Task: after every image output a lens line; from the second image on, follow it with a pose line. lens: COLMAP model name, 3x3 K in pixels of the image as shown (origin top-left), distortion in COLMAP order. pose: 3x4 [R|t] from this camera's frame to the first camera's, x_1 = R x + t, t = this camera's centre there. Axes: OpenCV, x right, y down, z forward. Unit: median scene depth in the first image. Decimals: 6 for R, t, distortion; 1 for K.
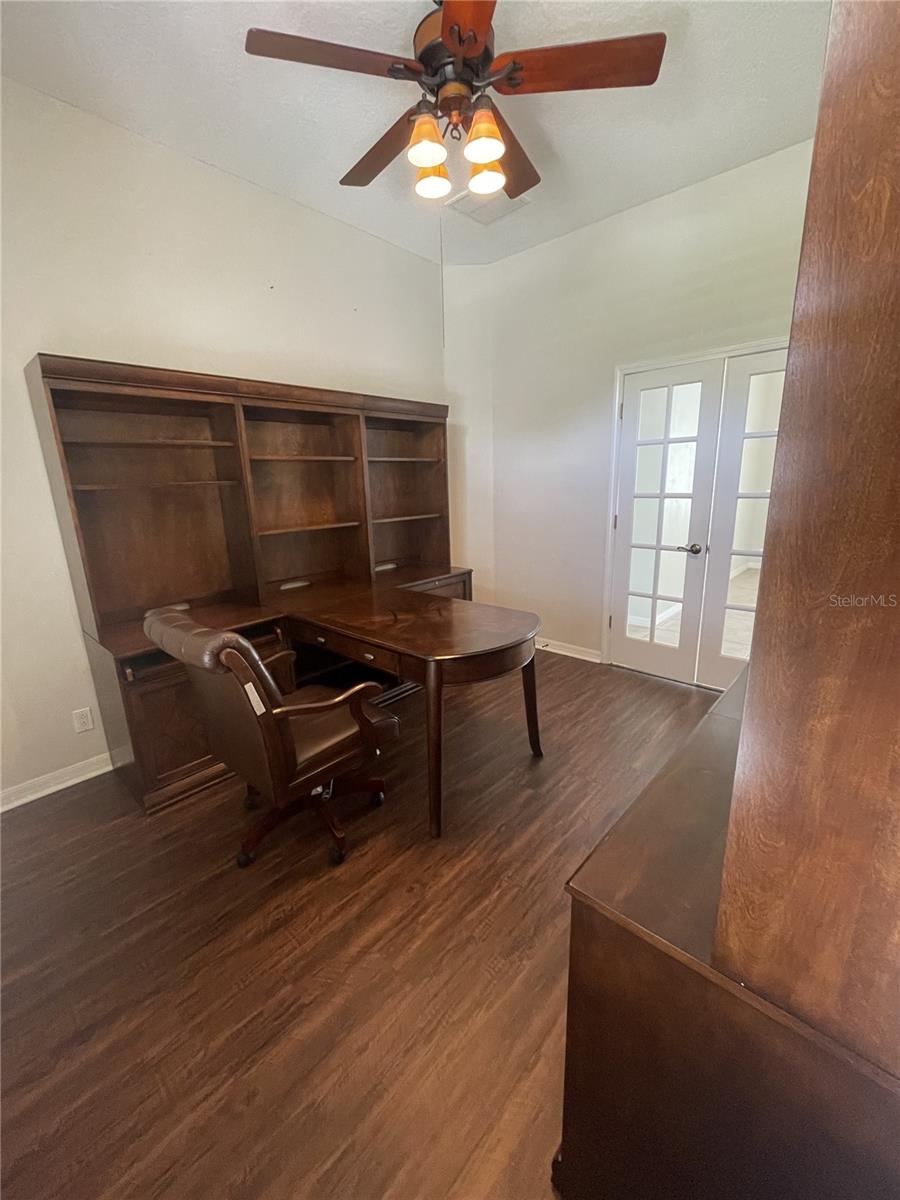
lens RADIAL K [[484.9, 0, 452.0], [0, 484.9, 600.3], [0, 0, 1]] dist [-0.000897, -0.000091]
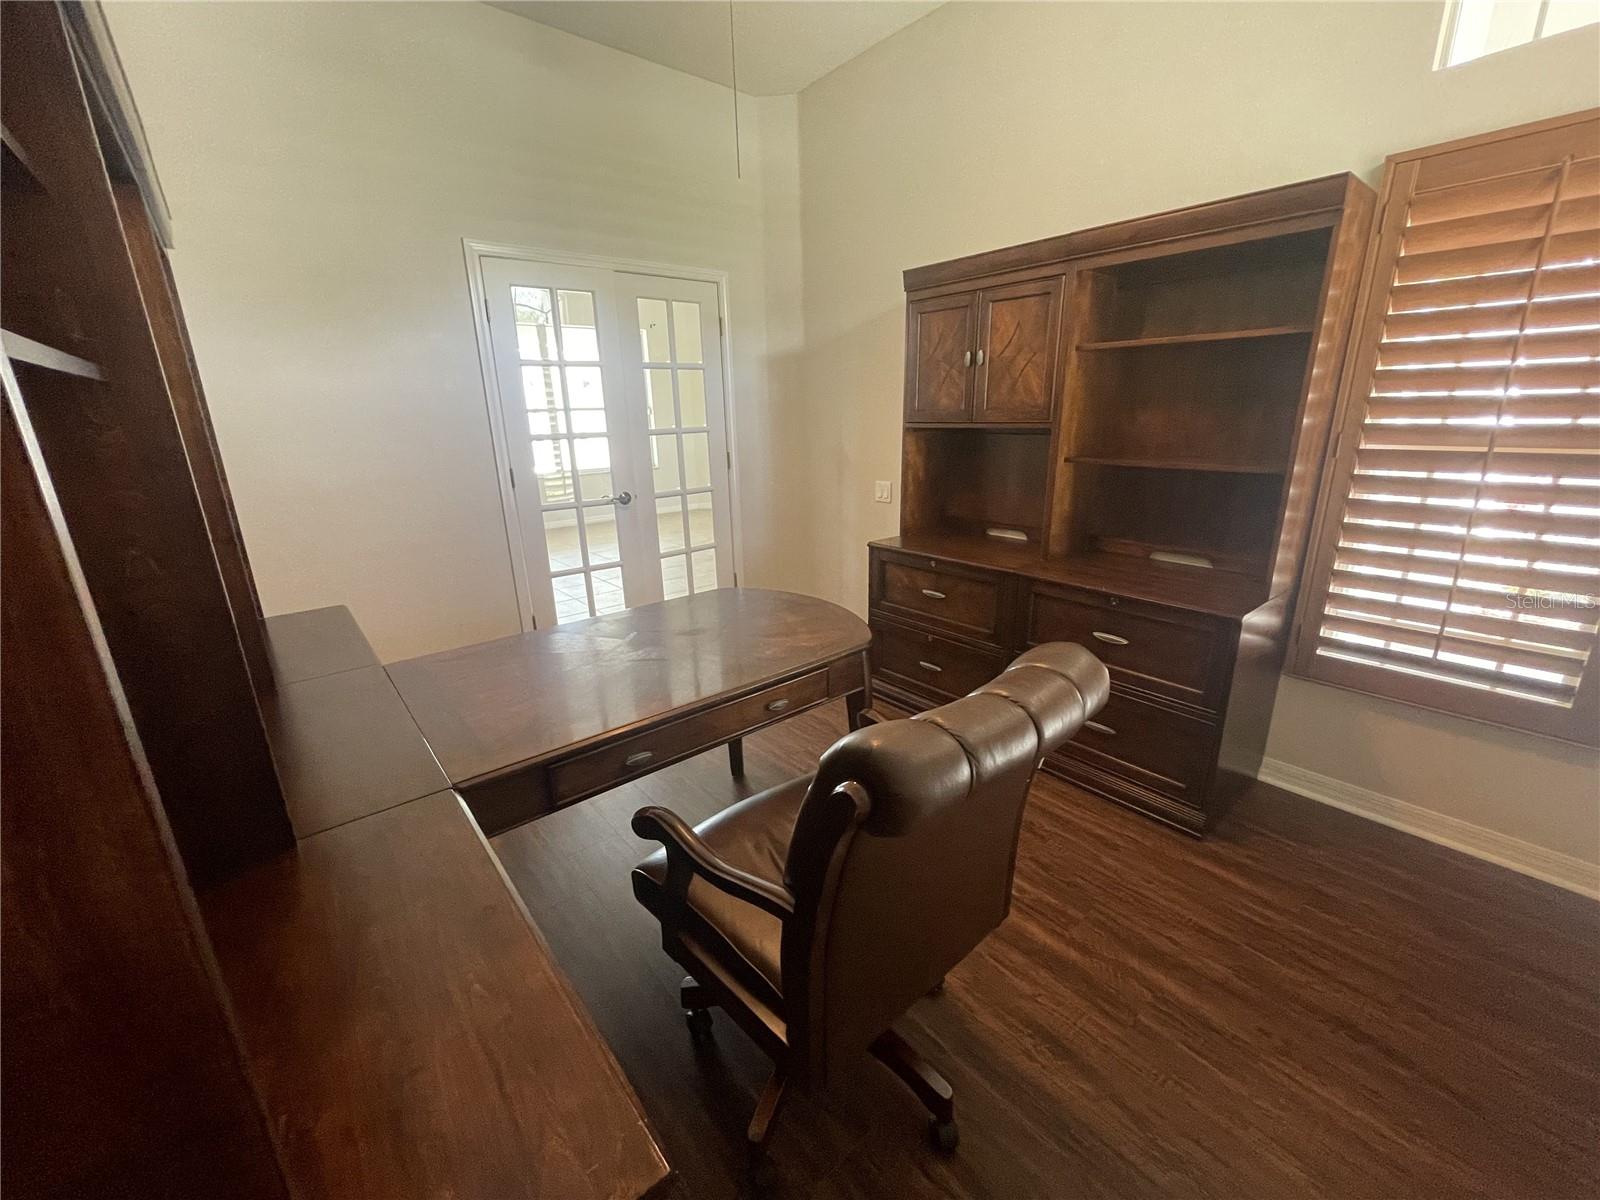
lens RADIAL K [[646.6, 0, 797.3], [0, 646.6, 599.8], [0, 0, 1]] dist [-0.000897, -0.000091]
pose [[0.138727, -0.268333, 0.953285, -1.014982], [0.270248, 0.936316, 0.224228, -0.198487], [-0.952744, 0.226517, 0.202409, 0.948314]]
